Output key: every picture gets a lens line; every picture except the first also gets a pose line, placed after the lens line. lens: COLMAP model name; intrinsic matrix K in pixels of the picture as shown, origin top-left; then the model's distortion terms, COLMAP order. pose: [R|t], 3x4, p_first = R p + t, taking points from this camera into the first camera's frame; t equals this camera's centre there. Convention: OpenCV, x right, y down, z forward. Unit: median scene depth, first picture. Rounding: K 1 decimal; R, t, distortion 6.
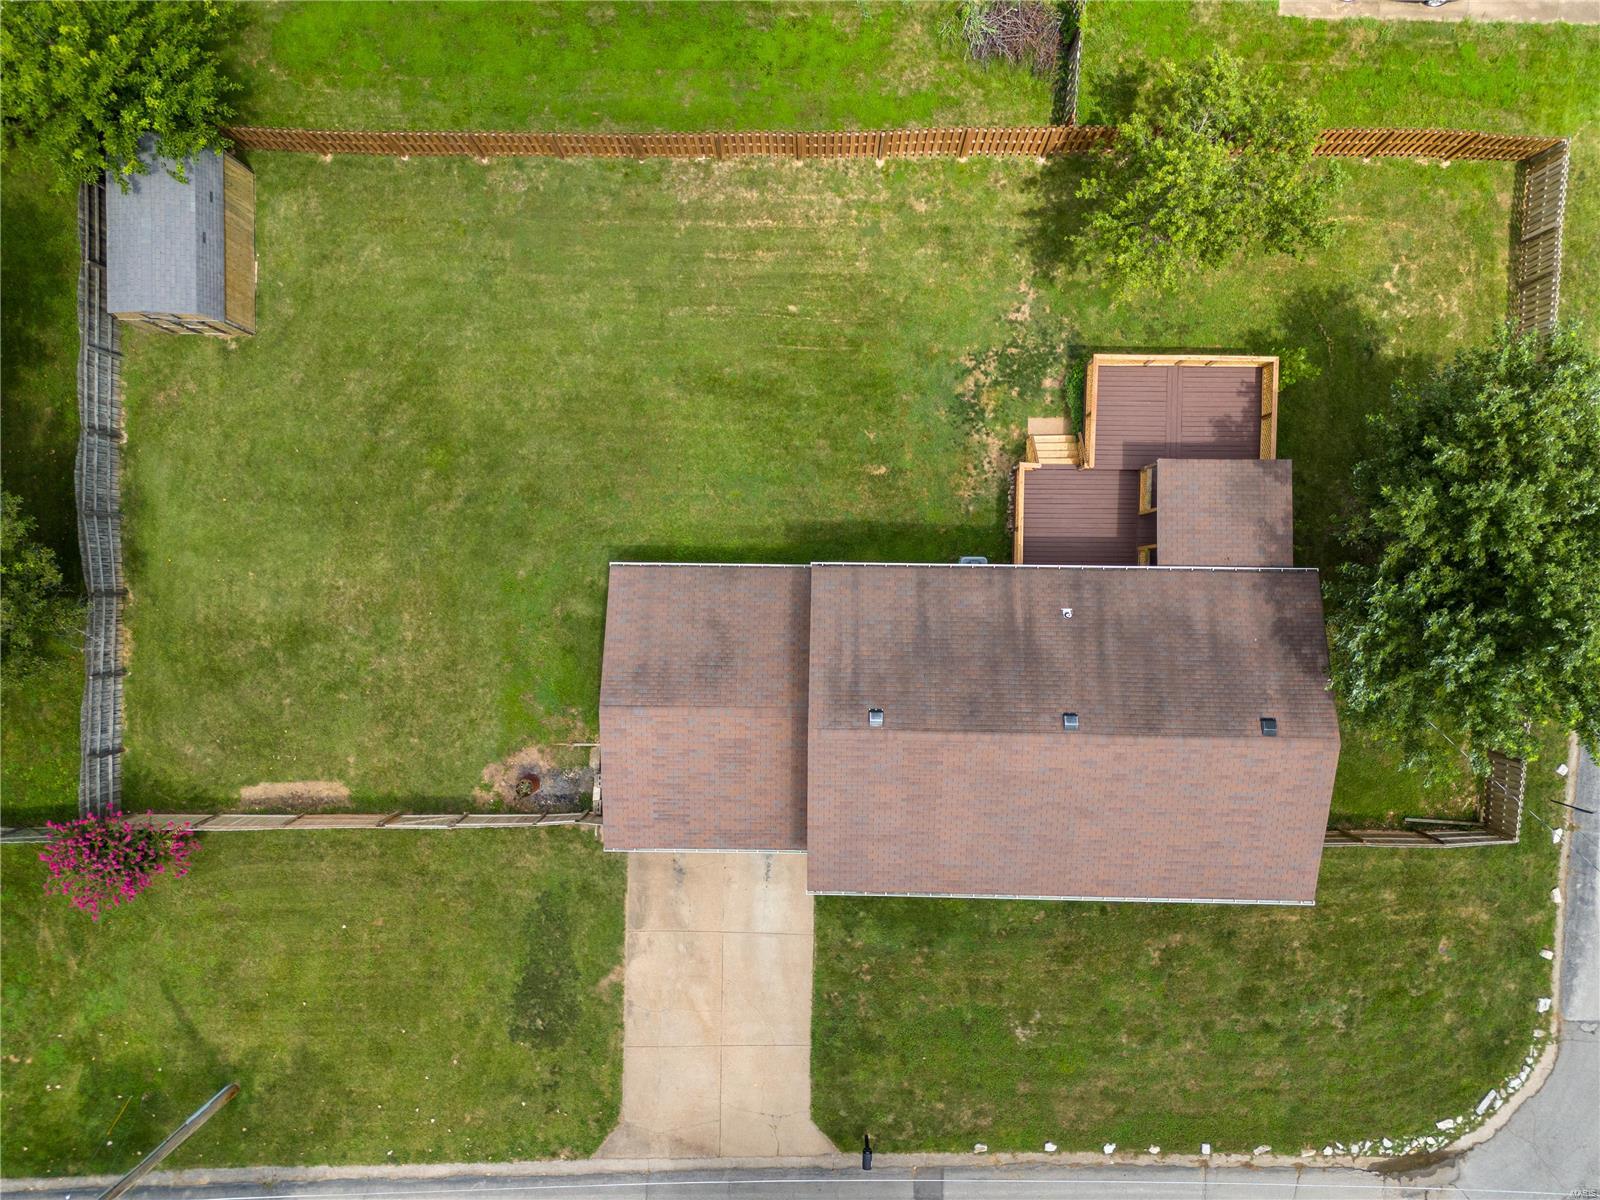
lens RADIAL K [[1182.3, 0, 802.1], [0, 1182.3, 602.9], [0, 0, 1]] dist [0.061296, -0.055067]
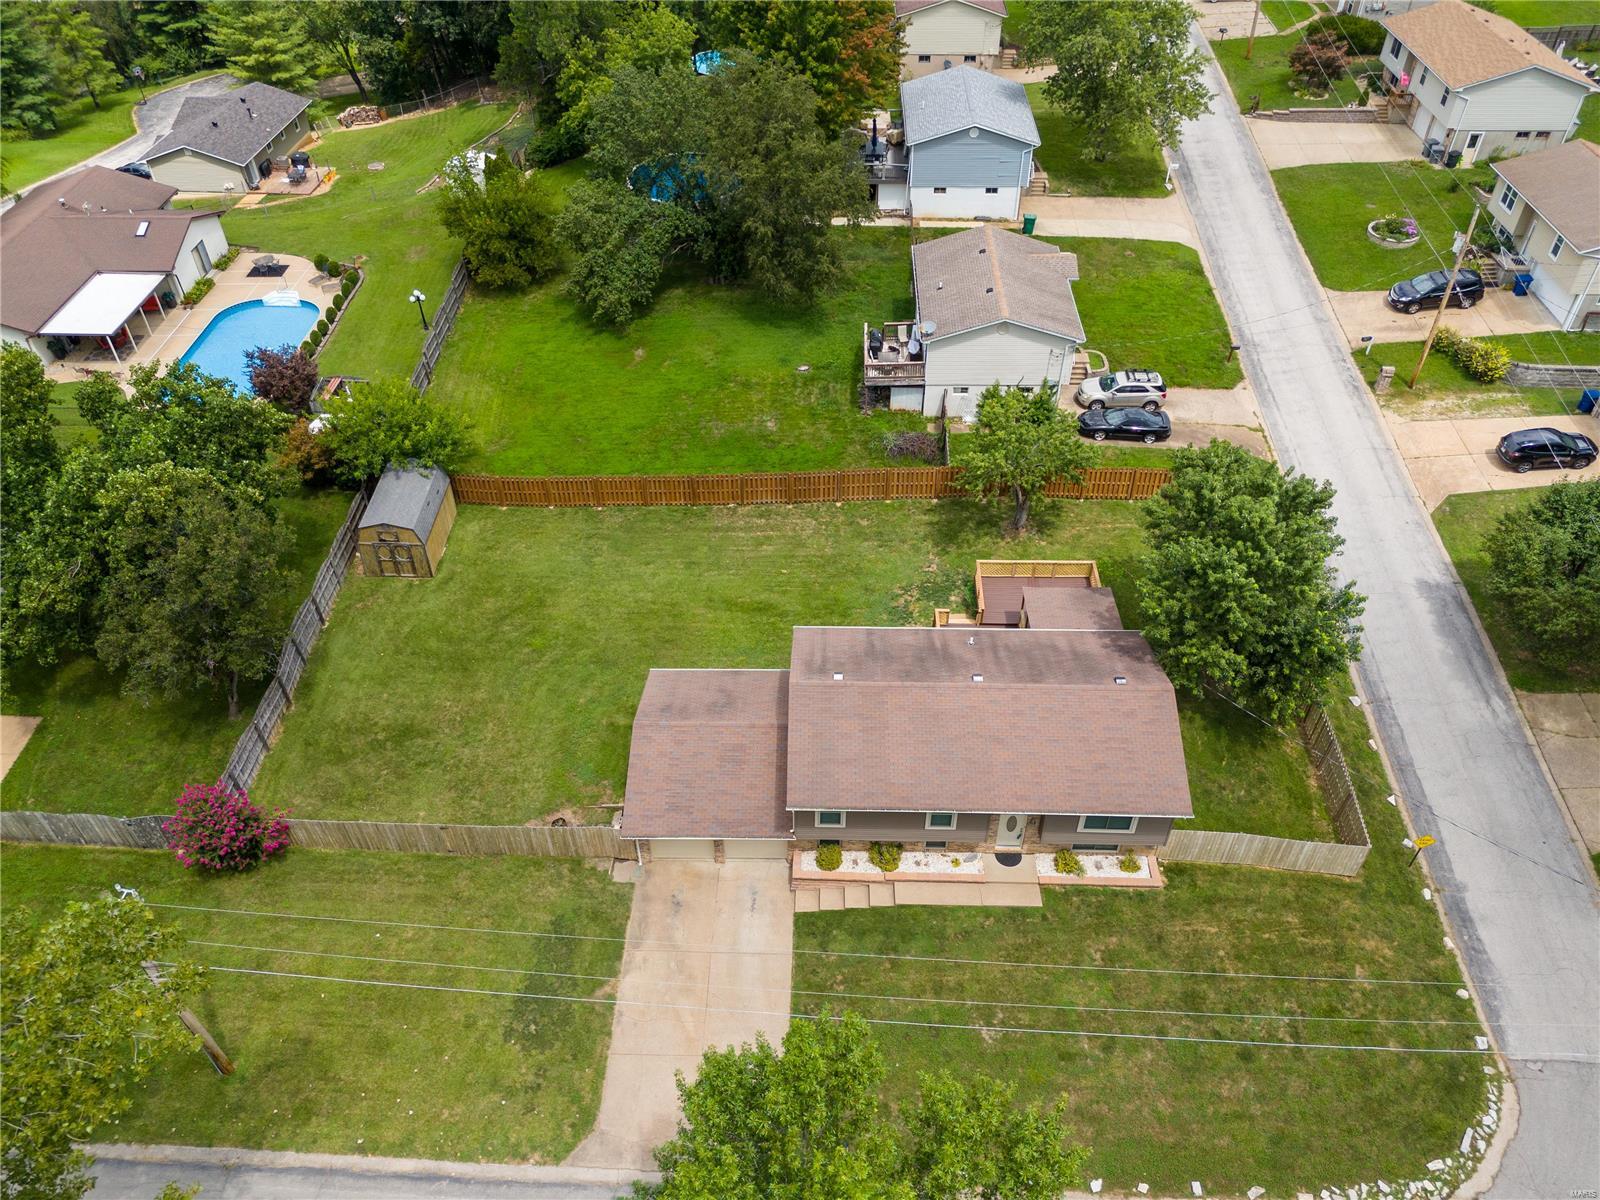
lens RADIAL K [[1182.3, 0, 799.7], [0, 1182.3, 600.9], [0, 0, 1]] dist [0.061296, -0.055067]
pose [[0.999951, 0.008176, -0.005551, 0.020664], [-0.009580, 0.664154, -0.747534, 0.909205], [-0.002425, 0.747551, 0.664200, 0.009227]]
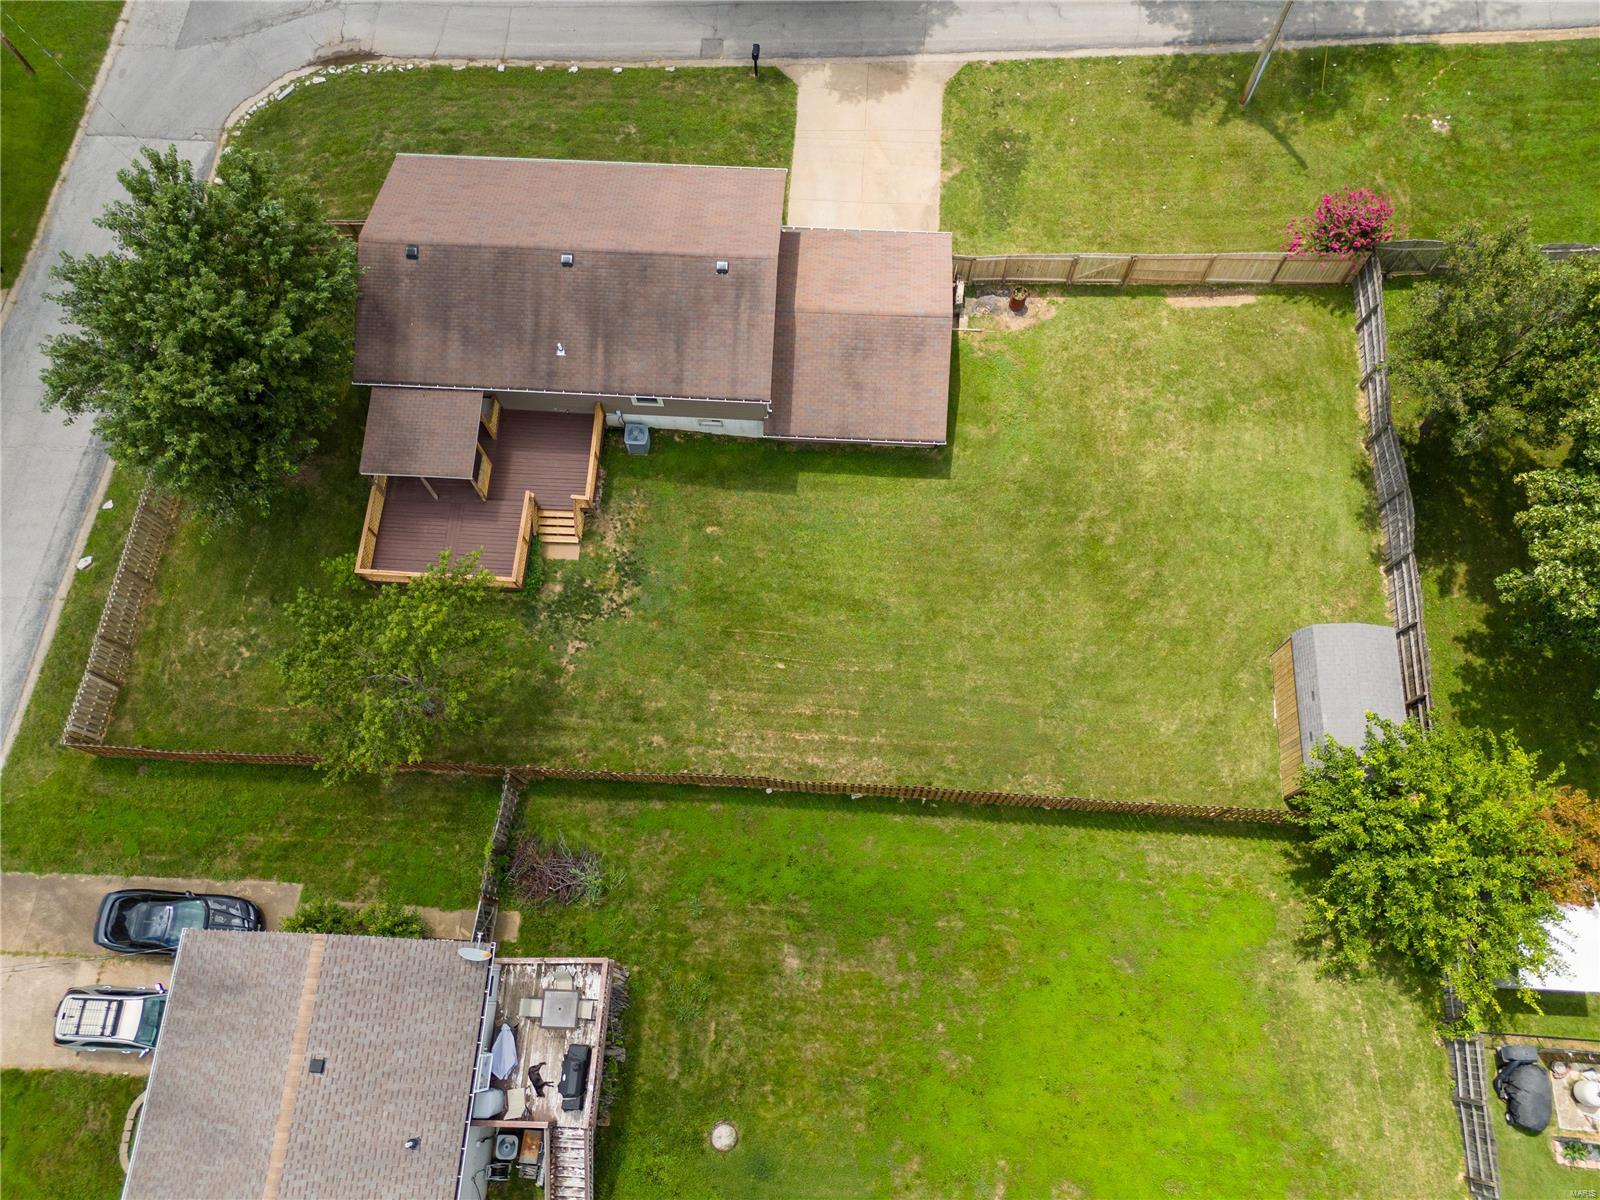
lens RADIAL K [[1182.3, 0, 813.4], [0, 1182.3, 588.4], [0, 0, 1]] dist [0.061296, -0.055067]
pose [[-0.999006, -0.029449, 0.033471, -0.071446], [0.038610, -0.946868, 0.319297, -0.520286], [0.022290, 0.320271, 0.947064, -0.060524]]
